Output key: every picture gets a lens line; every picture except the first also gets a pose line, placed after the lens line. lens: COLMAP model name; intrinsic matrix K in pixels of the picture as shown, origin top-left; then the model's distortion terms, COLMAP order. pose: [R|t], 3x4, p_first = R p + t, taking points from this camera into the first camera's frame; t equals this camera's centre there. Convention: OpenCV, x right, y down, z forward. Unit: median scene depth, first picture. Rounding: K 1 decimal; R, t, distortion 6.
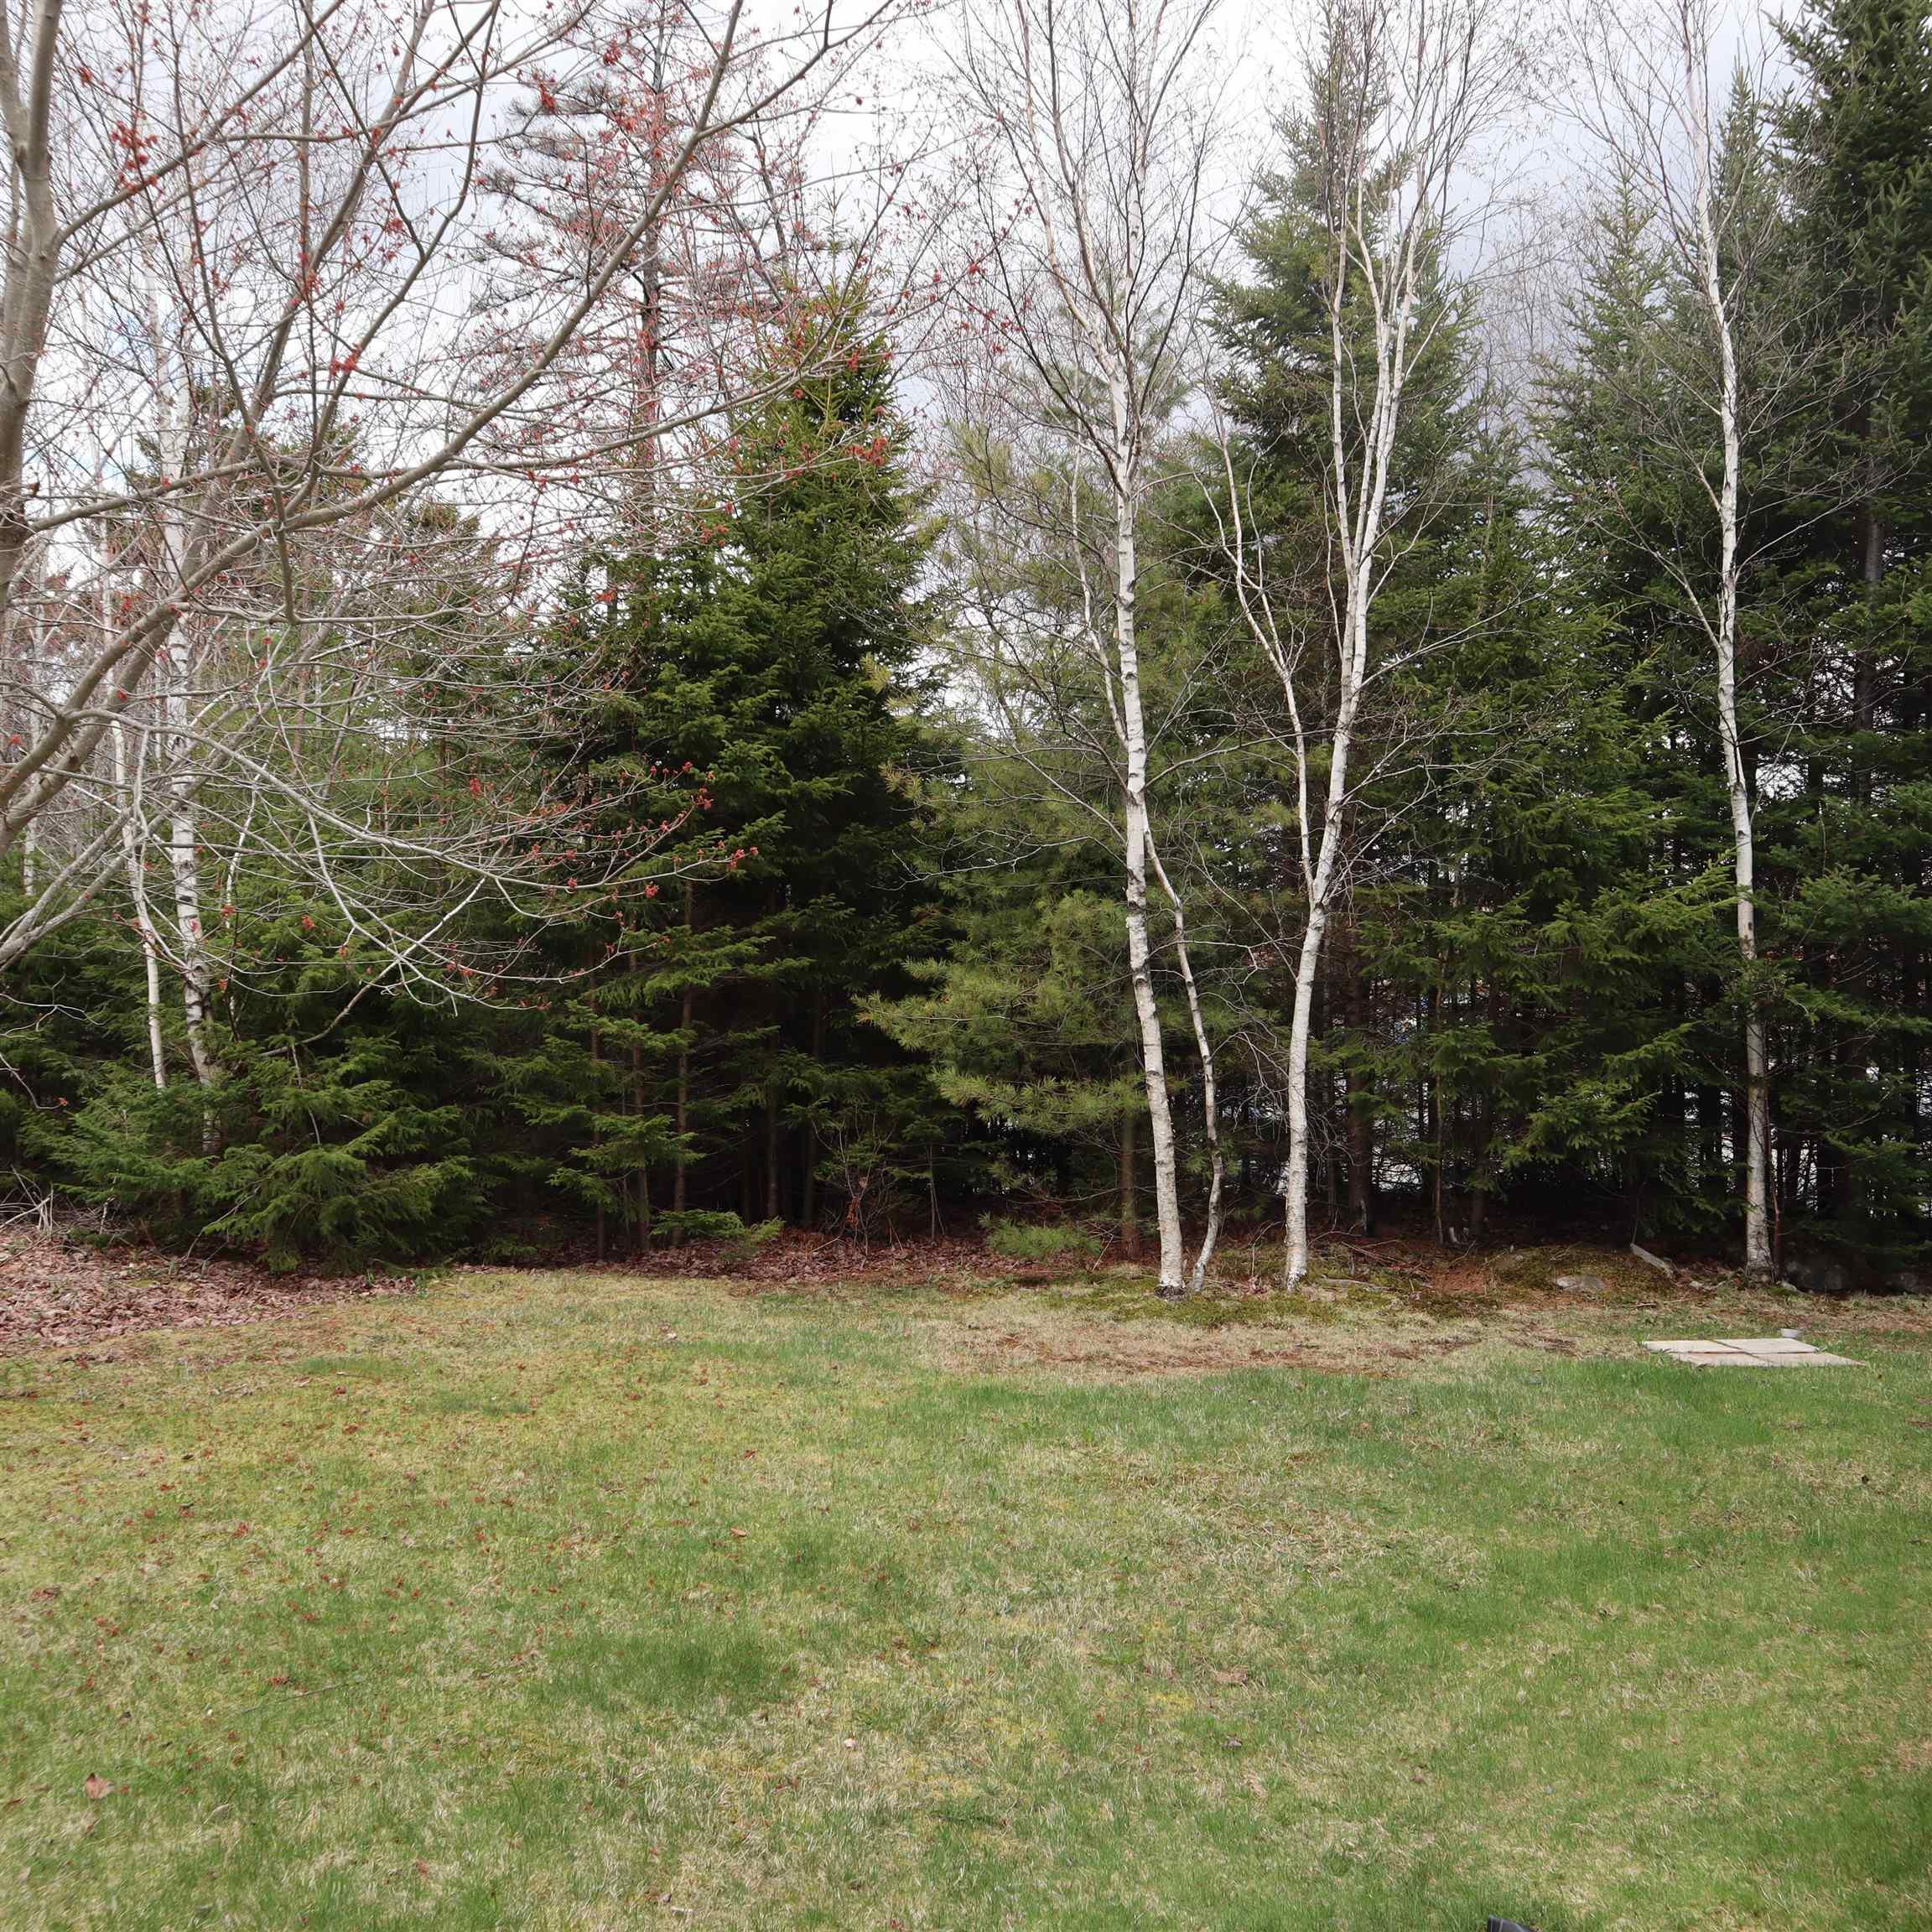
lens RADIAL K [[2012.0, 0, 1014.4], [0, 2012.0, 965.4], [0, 0, 1]] dist [-0.152640, 0.123053]
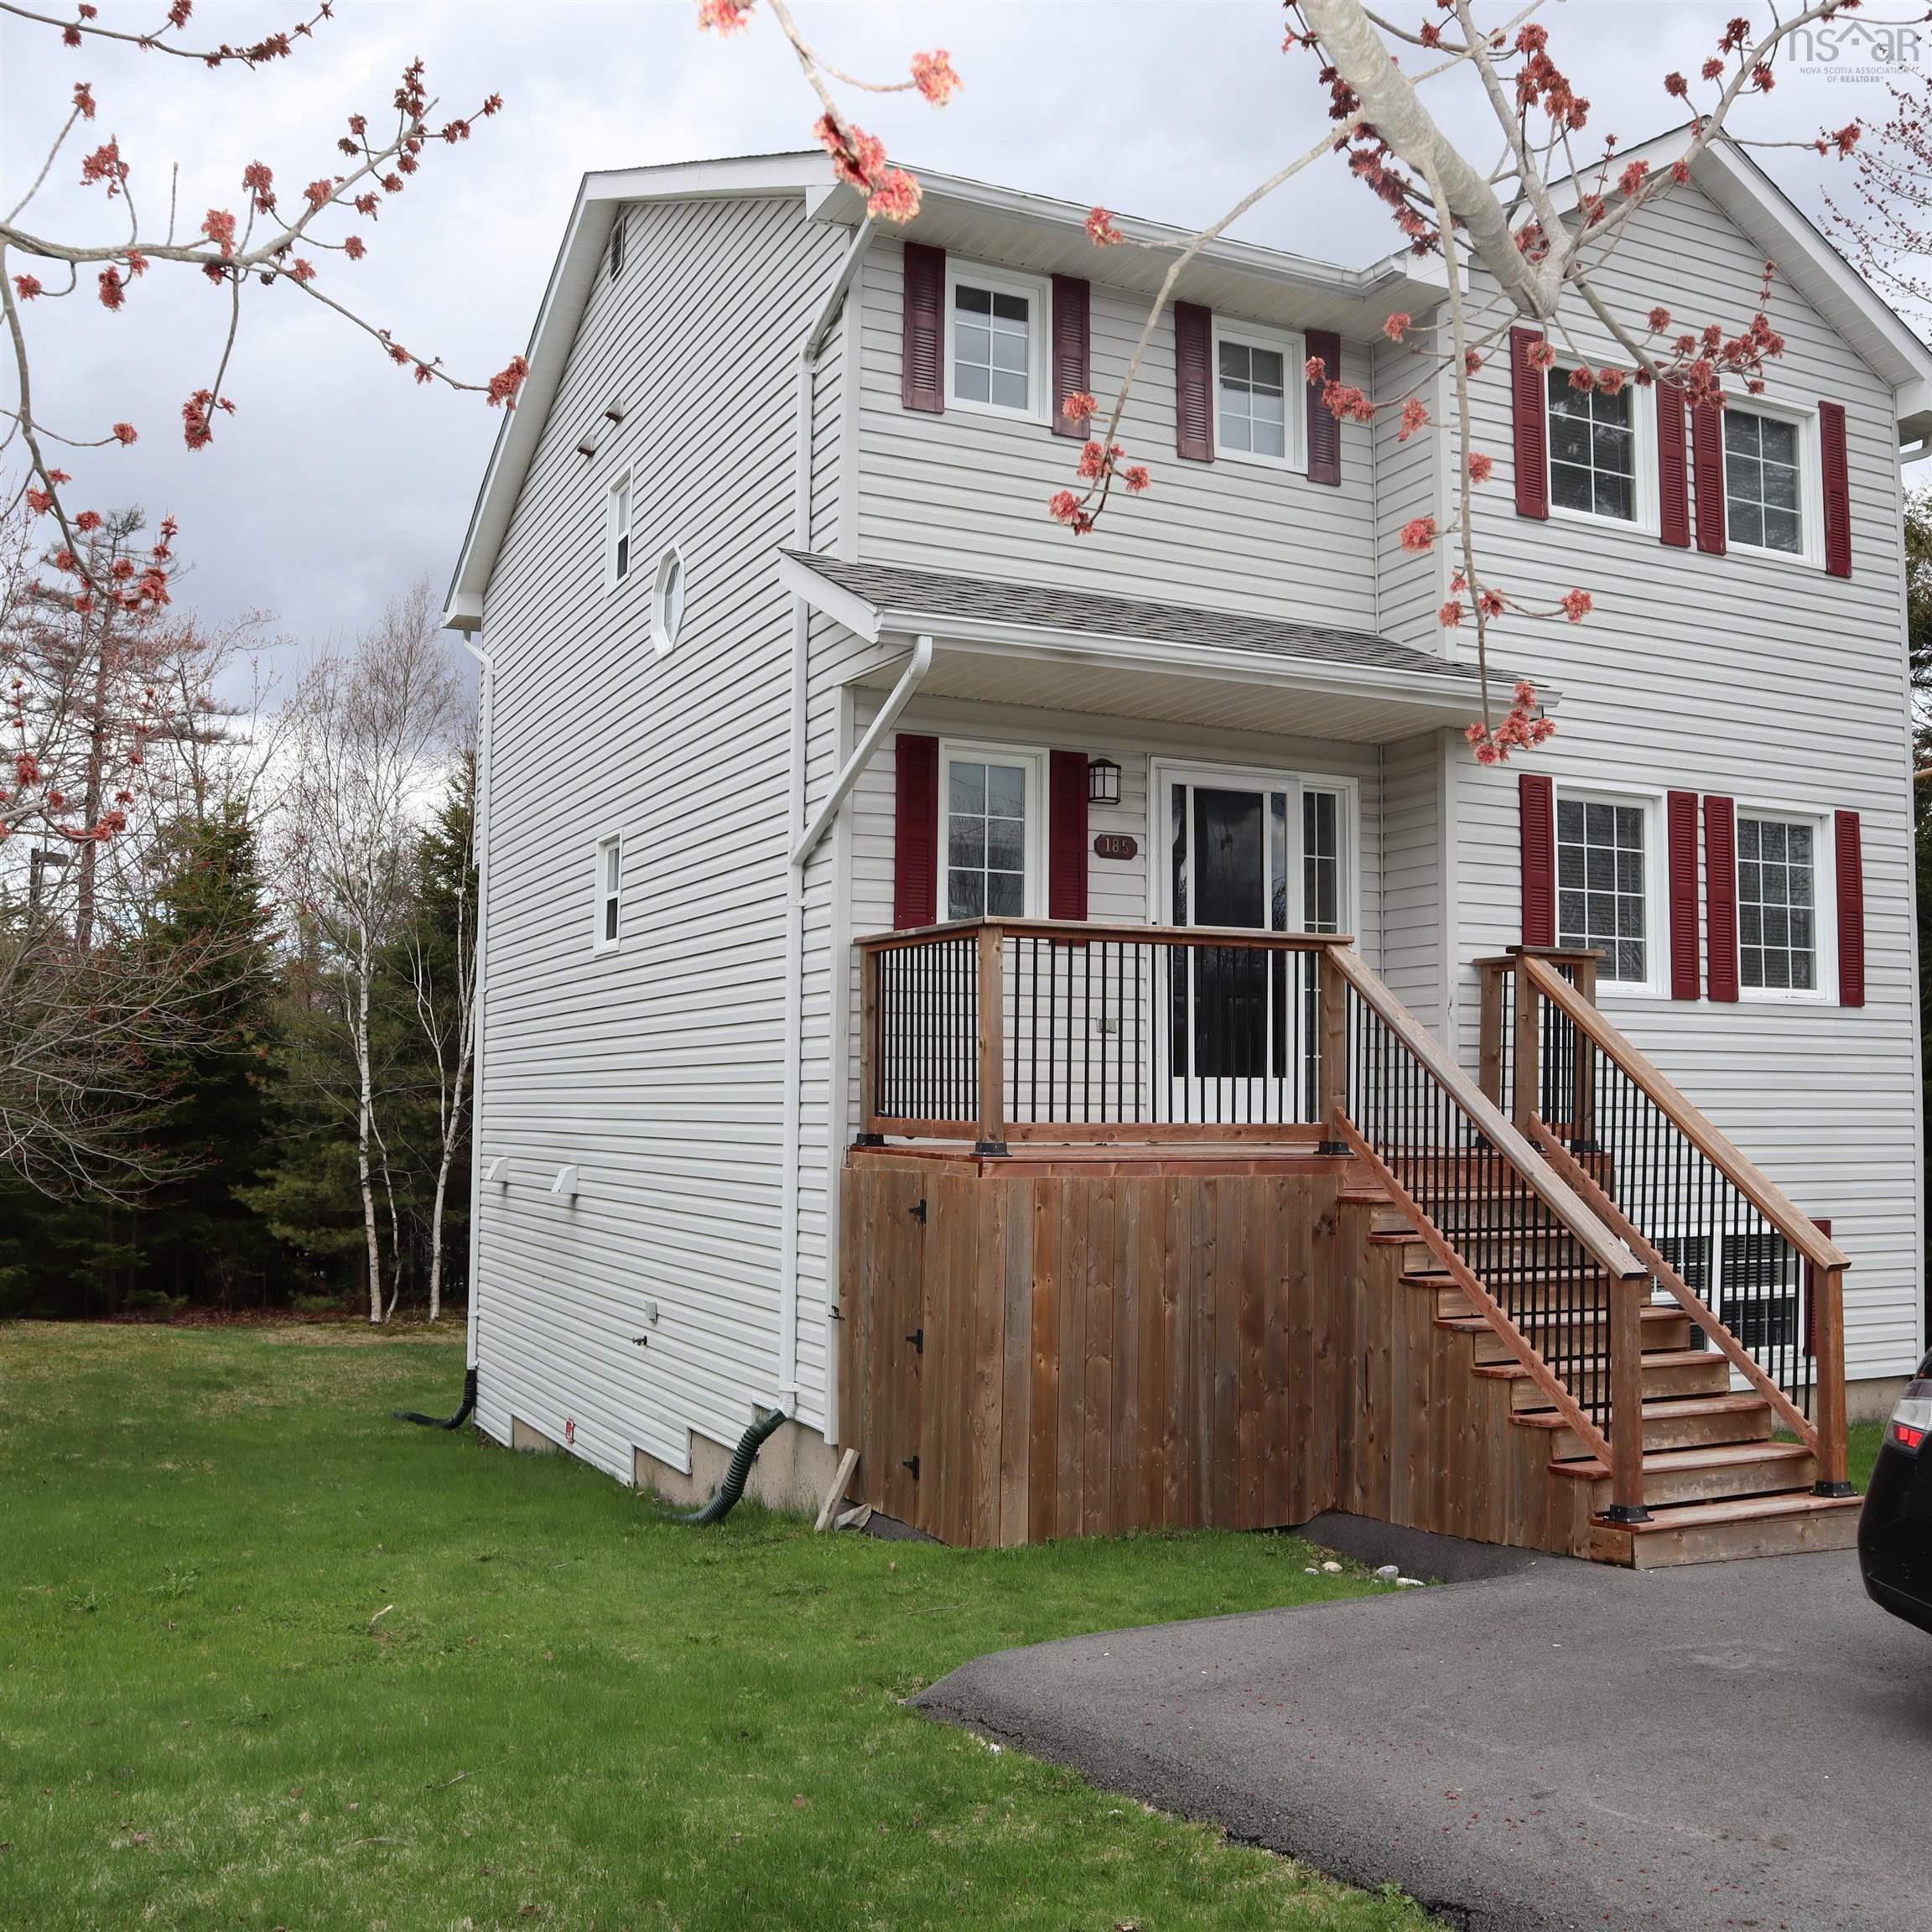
lens RADIAL K [[2012.0, 0, 1014.4], [0, 2012.0, 965.4], [0, 0, 1]] dist [-0.152640, 0.123053]
pose [[0.946457, 0.039898, 0.320356, 0.029510], [-0.017320, 0.997180, -0.073022, -0.083231], [-0.322366, 0.063564, 0.944479, -1.273484]]
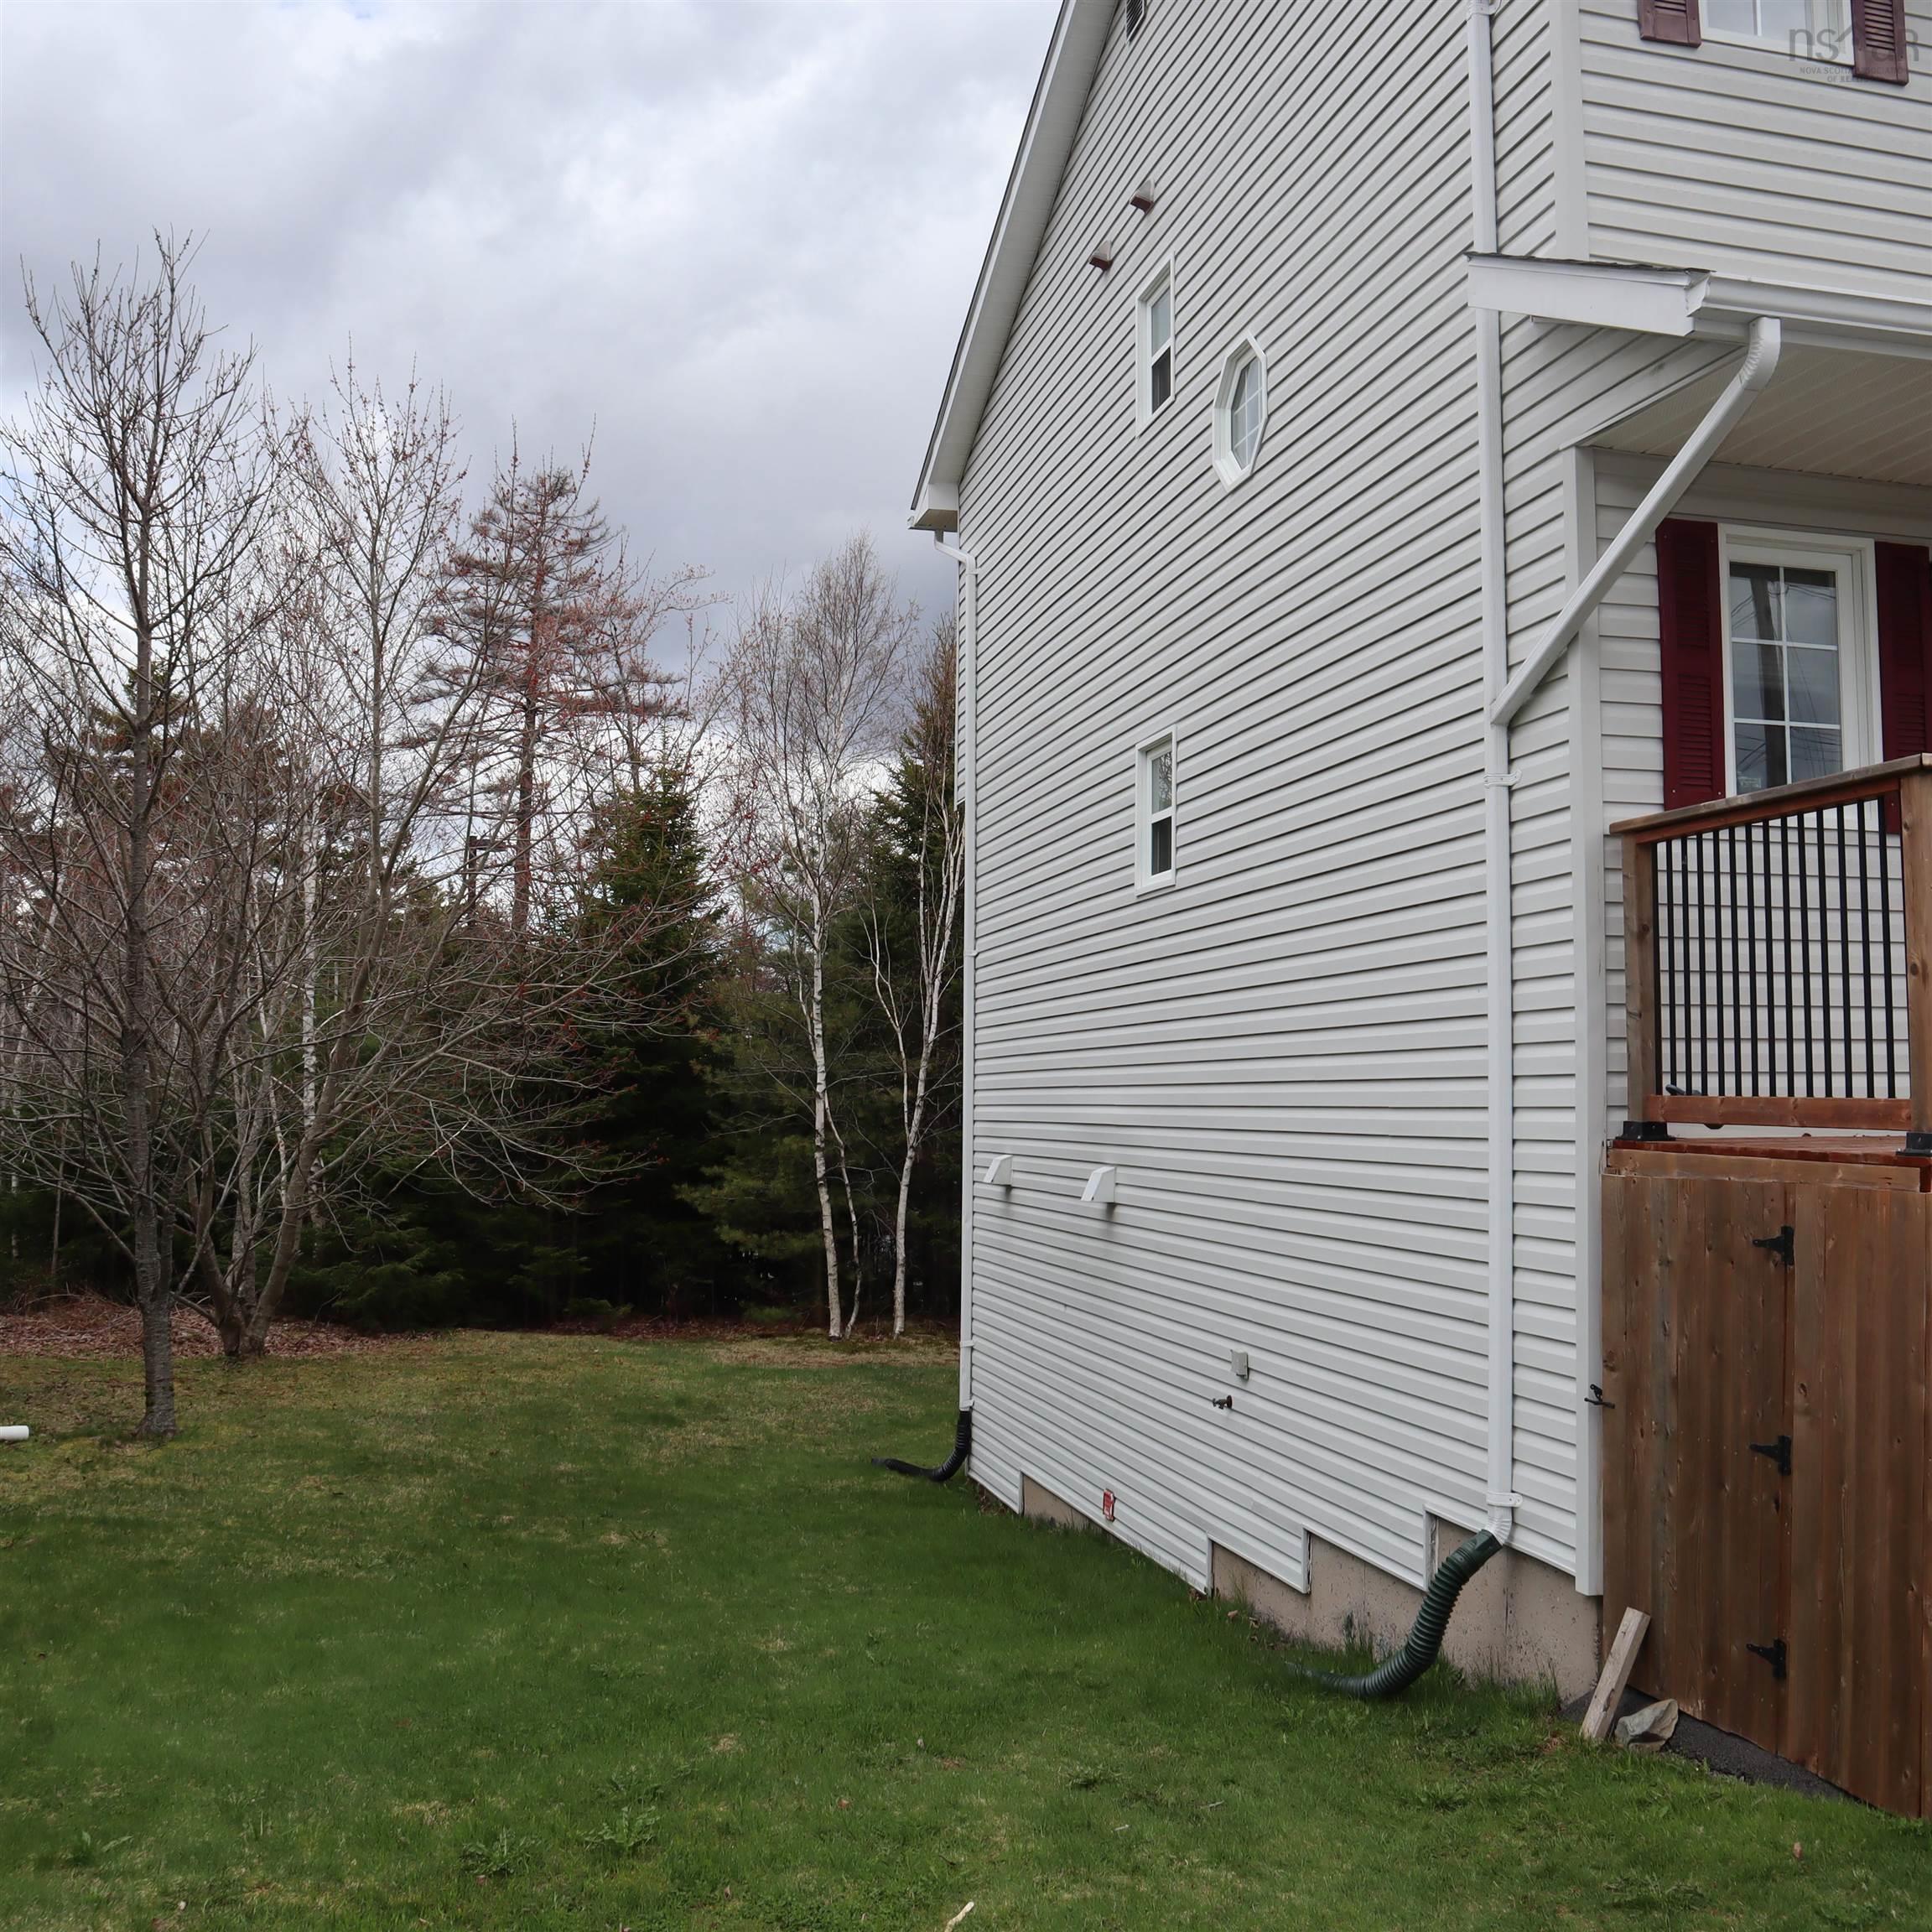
lens RADIAL K [[2012.0, 0, 1014.4], [0, 2012.0, 965.4], [0, 0, 1]] dist [-0.152640, 0.123053]
pose [[0.992494, 0.022311, 0.120244, 0.007324], [-0.014533, 0.997767, -0.065185, -0.078121], [-0.121430, 0.062948, 0.990602, -0.978412]]
